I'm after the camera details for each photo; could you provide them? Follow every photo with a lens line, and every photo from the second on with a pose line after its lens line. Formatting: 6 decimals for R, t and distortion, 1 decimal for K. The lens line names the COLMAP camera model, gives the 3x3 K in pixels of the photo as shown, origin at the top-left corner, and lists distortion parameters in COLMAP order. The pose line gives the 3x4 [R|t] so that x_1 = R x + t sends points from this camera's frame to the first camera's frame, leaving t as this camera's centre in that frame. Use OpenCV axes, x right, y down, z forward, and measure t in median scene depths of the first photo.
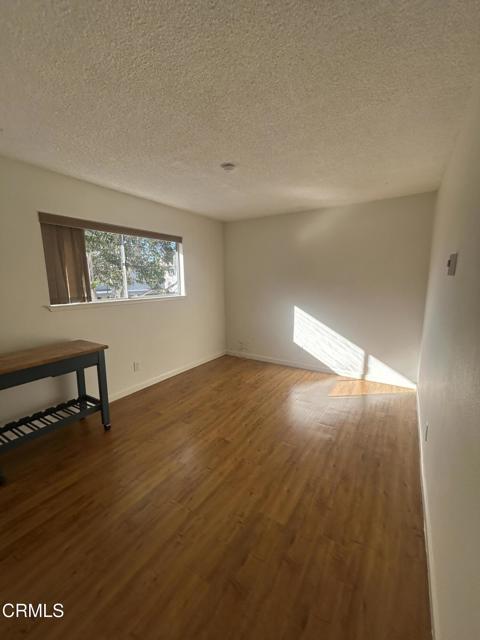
lens RADIAL K [[255.8, 0, 240.0], [0, 255.8, 320.0], [0, 0, 1]] dist [-0.009191, -0.000055]
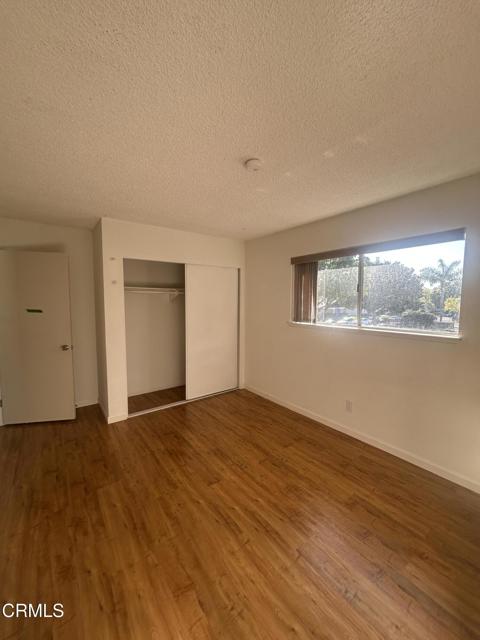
lens RADIAL K [[255.8, 0, 240.0], [0, 255.8, 320.0], [0, 0, 1]] dist [-0.009191, -0.000055]
pose [[-0.339791, 0.070962, -0.937820, 0.683038], [-0.156854, 0.978908, 0.130903, -0.211732], [0.927329, 0.191581, -0.321493, 1.214268]]
